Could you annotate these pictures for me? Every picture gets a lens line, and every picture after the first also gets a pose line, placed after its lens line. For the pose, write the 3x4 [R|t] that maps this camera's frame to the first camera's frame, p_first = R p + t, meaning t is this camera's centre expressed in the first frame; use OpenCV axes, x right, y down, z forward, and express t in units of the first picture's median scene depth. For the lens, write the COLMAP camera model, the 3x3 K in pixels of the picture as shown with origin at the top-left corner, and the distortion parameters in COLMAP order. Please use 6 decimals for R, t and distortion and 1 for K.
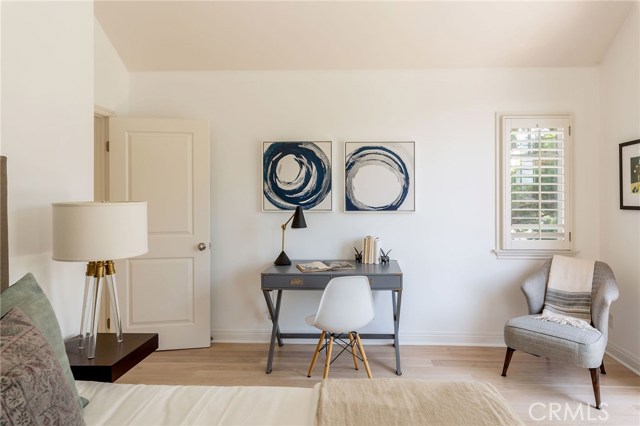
lens RADIAL K [[384.9, 0, 320.2], [0, 384.9, 206.9], [0, 0, 1]] dist [-0.007852, 0.003644]
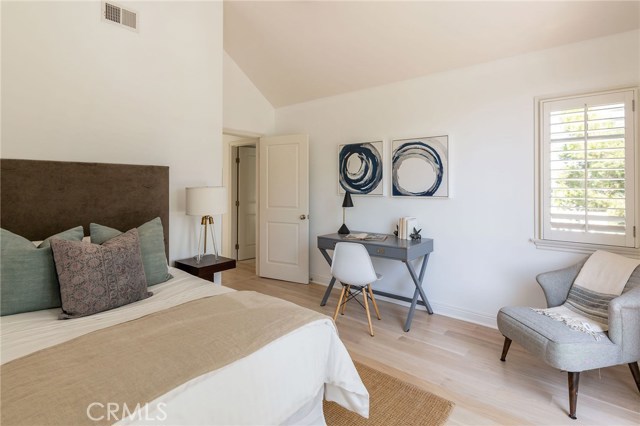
lens RADIAL K [[327.6, 0, 321.0], [0, 327.6, 193.4], [0, 0, 1]] dist [-0.003330, -0.001950]
pose [[0.790043, 0.016881, -0.612819, 0.539632], [-0.017256, 0.999837, 0.005297, 0.001751], [0.612808, 0.006390, 0.790206, 0.016773]]
